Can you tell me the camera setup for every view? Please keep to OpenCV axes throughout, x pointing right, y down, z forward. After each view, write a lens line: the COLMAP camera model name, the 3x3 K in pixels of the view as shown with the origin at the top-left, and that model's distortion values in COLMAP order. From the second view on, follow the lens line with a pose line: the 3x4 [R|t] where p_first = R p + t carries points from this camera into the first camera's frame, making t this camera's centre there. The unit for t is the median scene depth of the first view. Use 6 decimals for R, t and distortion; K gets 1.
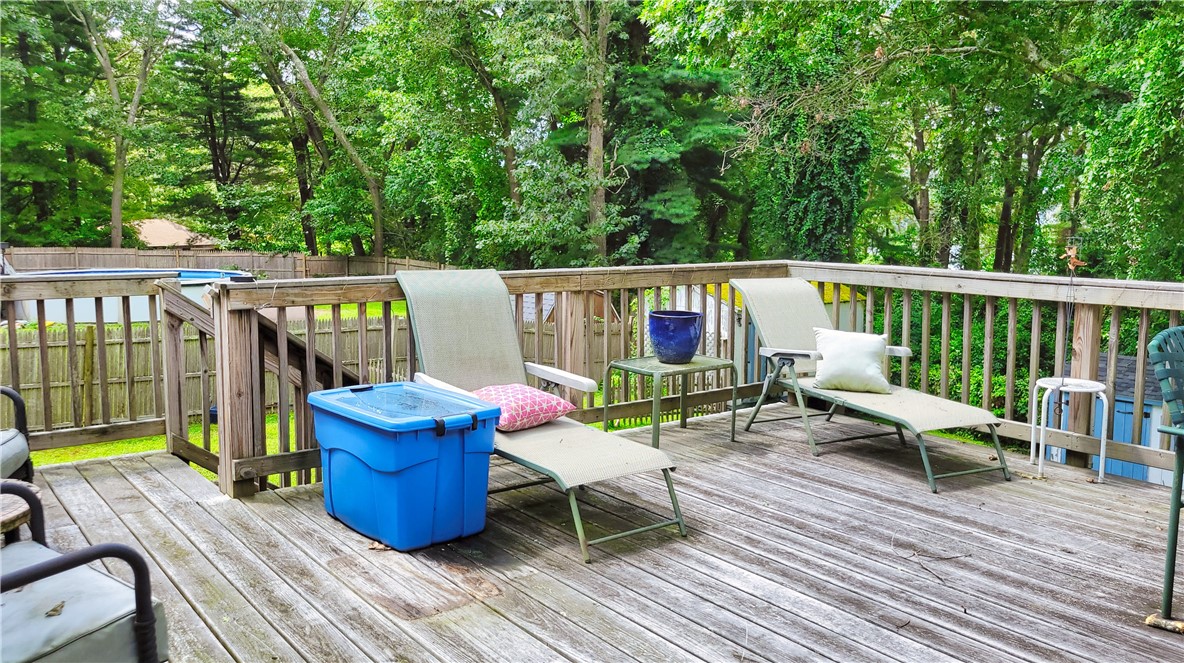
lens RADIAL K [[944.7, 0, 588.3], [0, 944.7, 328.2], [0, 0, 1]] dist [0.058133, -0.004501]
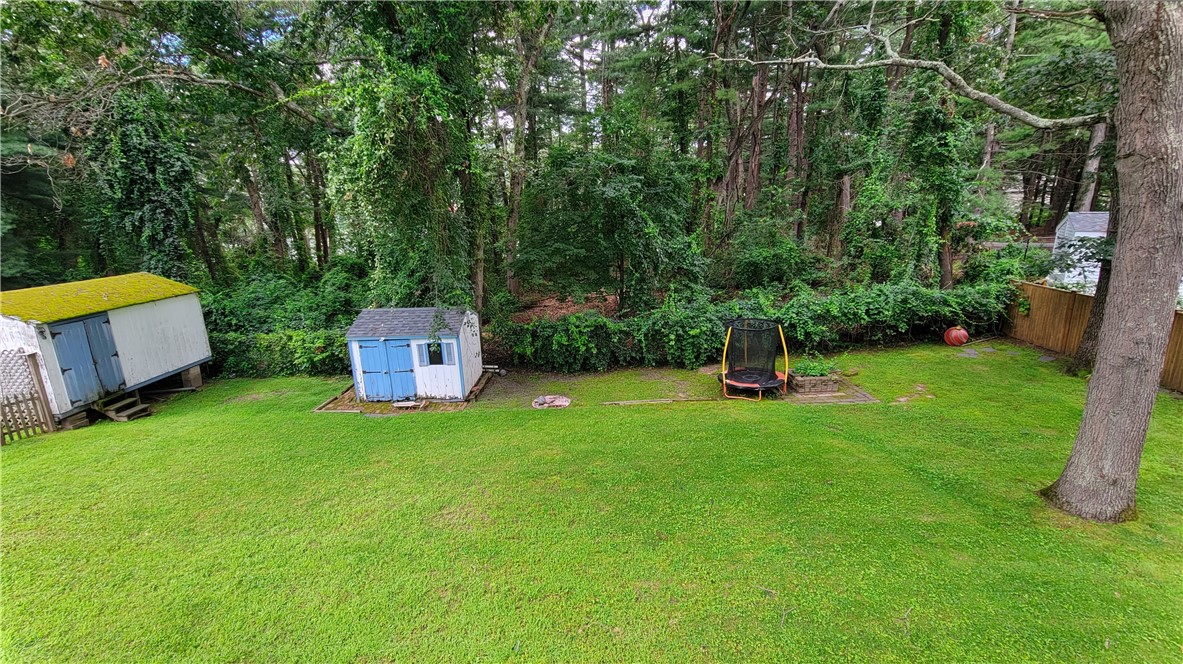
lens RADIAL K [[483.6, 0, 590.4], [0, 483.6, 331.6], [0, 0, 1]] dist [0.002102, -0.000219]
pose [[0.628984, -0.212599, 0.747783, 0.510769], [0.124778, 0.977018, 0.172818, -0.096889], [-0.767339, -0.015393, 0.641057, 0.759183]]
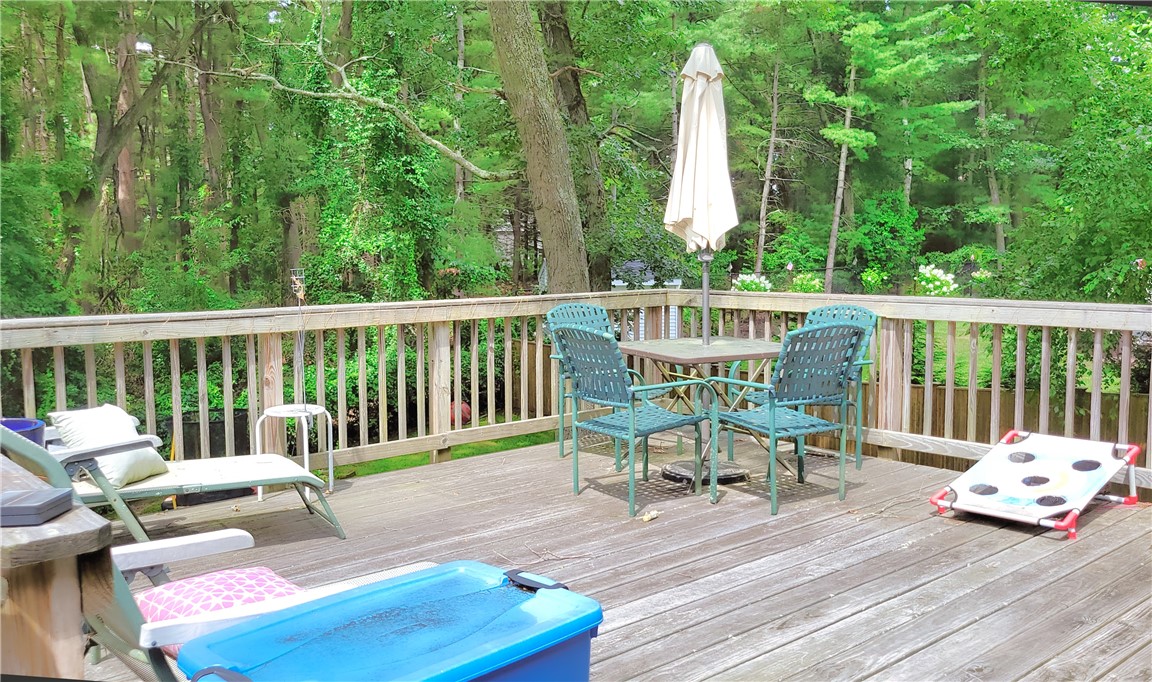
lens RADIAL K [[1016.6, 0, 574.4], [0, 1016.6, 338.0], [0, 0, 1]] dist [0.040356, 0.001914]
pose [[-0.079439, -0.101152, 0.991694, -0.537173], [0.126379, 0.985789, 0.110673, -0.090408], [-0.988796, 0.134121, -0.065527, 0.675778]]
